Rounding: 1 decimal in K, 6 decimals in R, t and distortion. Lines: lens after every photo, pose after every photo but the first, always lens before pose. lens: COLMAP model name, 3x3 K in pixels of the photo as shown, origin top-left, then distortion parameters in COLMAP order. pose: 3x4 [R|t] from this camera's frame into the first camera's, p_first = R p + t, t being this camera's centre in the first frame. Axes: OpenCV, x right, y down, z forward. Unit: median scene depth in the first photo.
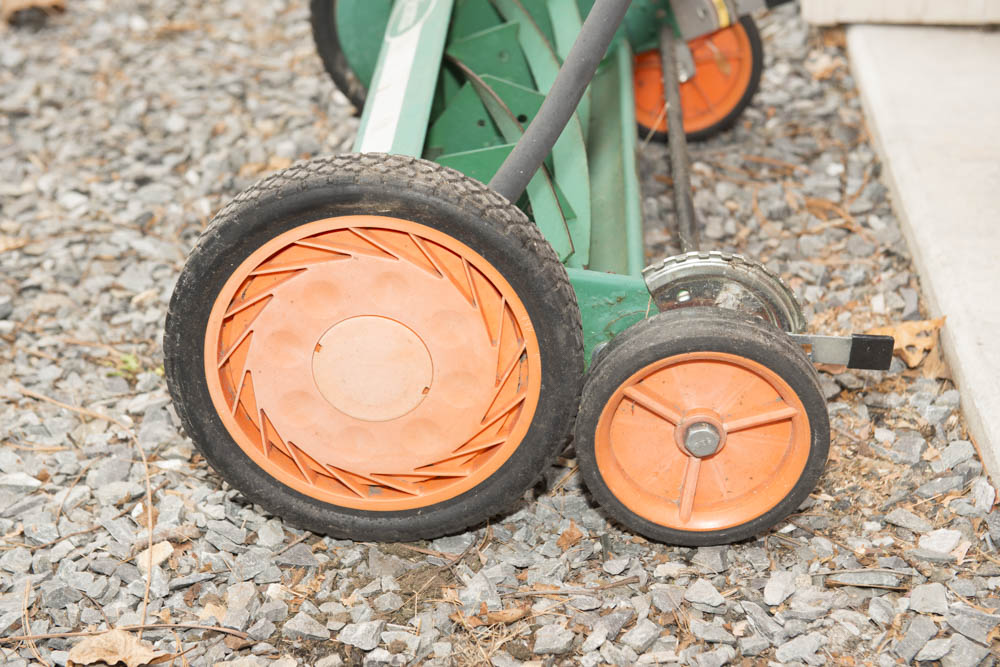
lens RADIAL K [[1814.8, 0, 500.2], [0, 1814.8, 333.3], [0, 0, 1]] dist [0.126332, 0.000000]
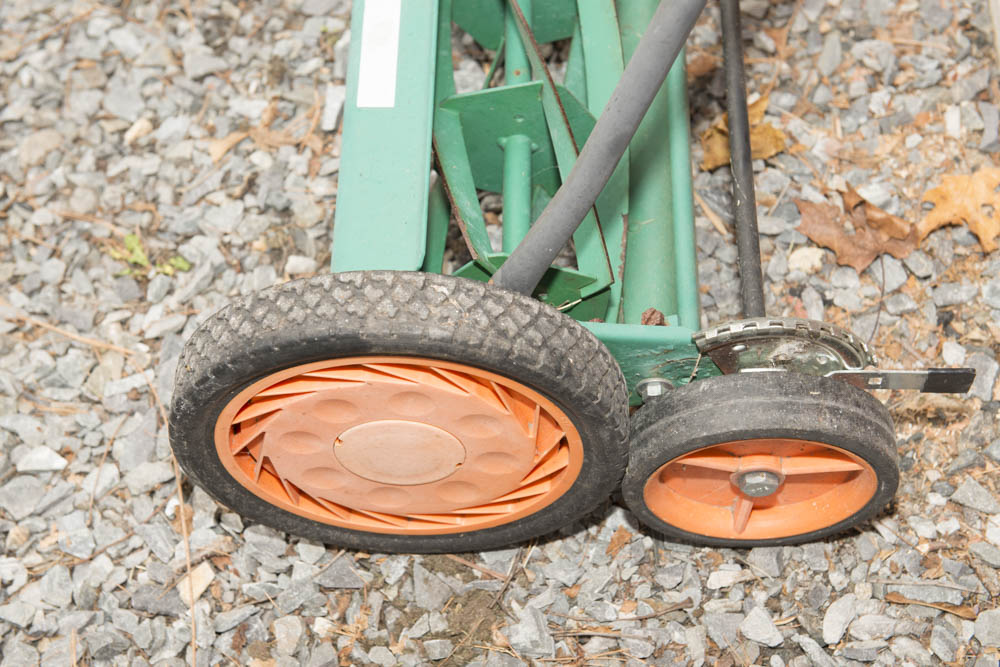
lens RADIAL K [[1693.1, 0, 501.0], [0, 1693.1, 333.5], [0, 0, 1]] dist [0.131154, 0.000000]
pose [[0.997792, -0.054452, -0.038024, 0.015287], [0.066059, 0.872774, 0.483633, -0.407346], [0.006852, -0.485077, 0.874444, 0.255869]]
